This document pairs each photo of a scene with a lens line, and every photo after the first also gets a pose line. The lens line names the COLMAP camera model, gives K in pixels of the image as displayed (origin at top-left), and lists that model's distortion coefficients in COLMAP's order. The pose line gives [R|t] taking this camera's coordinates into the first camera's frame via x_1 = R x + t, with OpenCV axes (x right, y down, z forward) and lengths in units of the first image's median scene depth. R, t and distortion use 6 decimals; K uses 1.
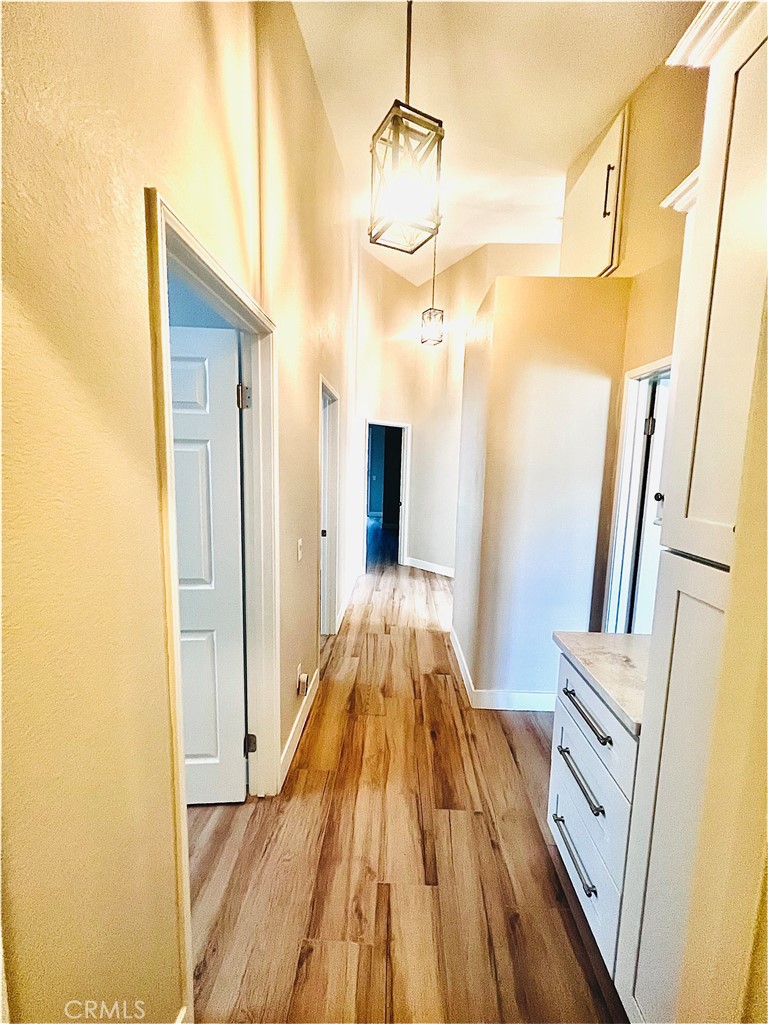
lens RADIAL K [[412.1, 0, 387.4], [0, 412.1, 510.5], [0, 0, 1]] dist [-0.002286, 0.000843]
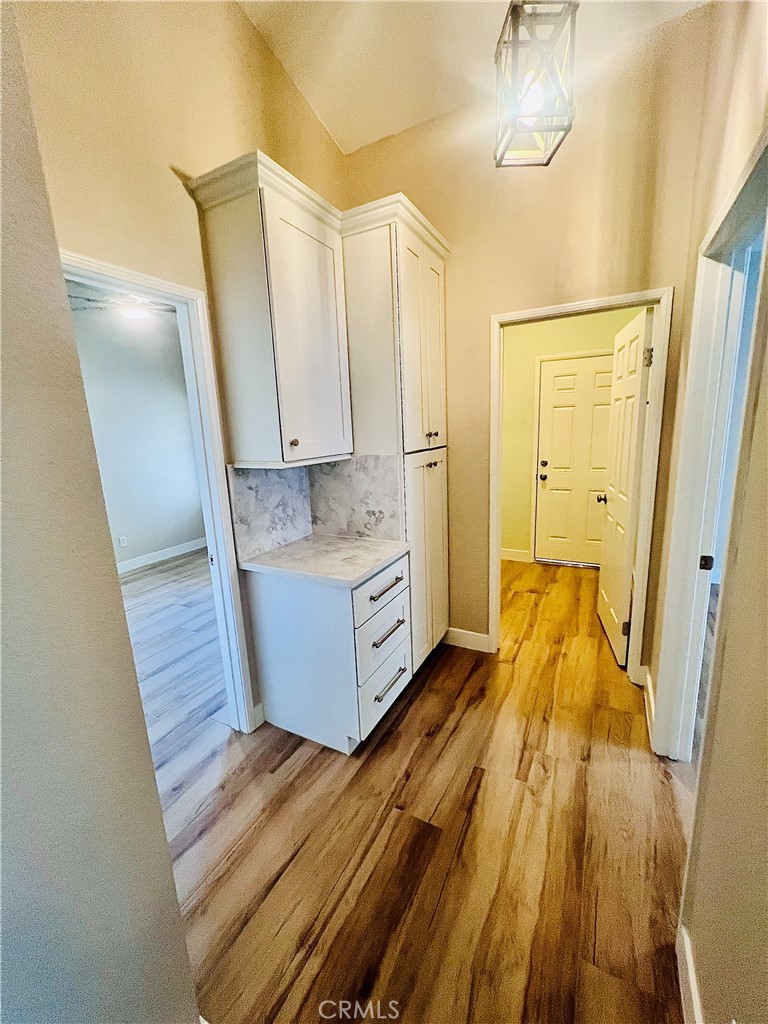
lens RADIAL K [[412.1, 0, 387.4], [0, 412.1, 510.5], [0, 0, 1]] dist [-0.002286, 0.000843]
pose [[-0.897318, -0.075250, 0.434923, -0.086915], [0.073145, 0.946385, 0.314651, -0.146629], [-0.435282, 0.314155, -0.843704, 1.407498]]
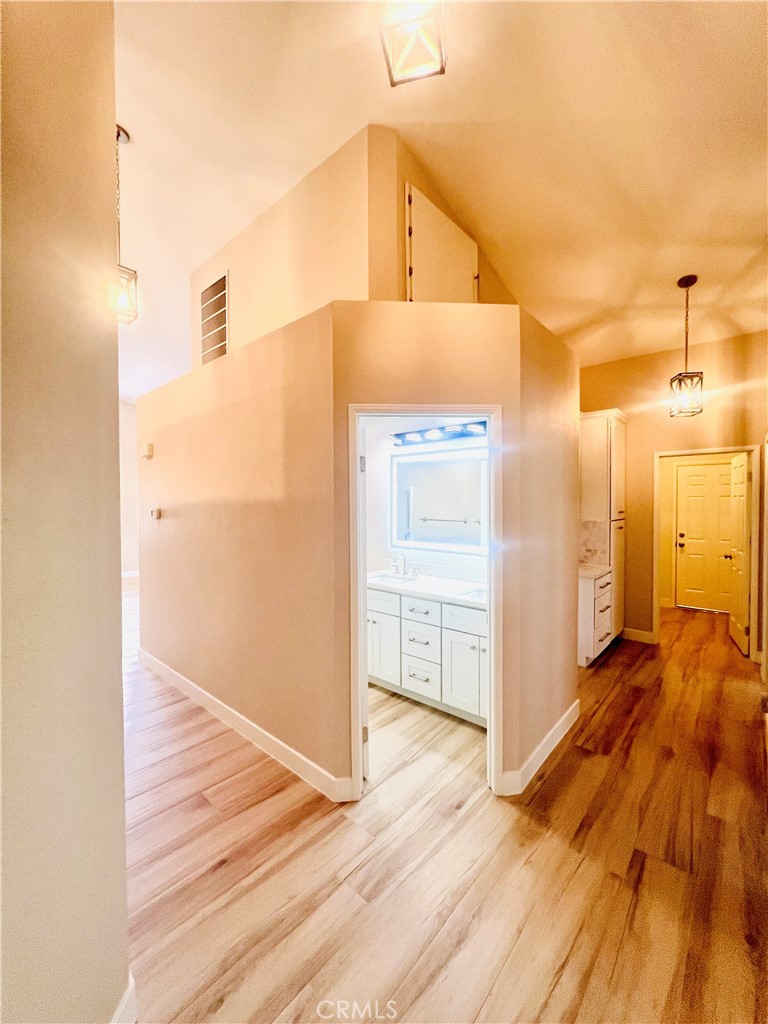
lens RADIAL K [[410.1, 0, 391.5], [0, 410.1, 511.8], [0, 0, 1]] dist [-0.002218, -0.000093]
pose [[-0.772549, -0.035398, 0.633968, -0.119562], [0.064204, 0.988972, 0.133459, -0.343608], [-0.631701, 0.143807, -0.761757, 2.726345]]
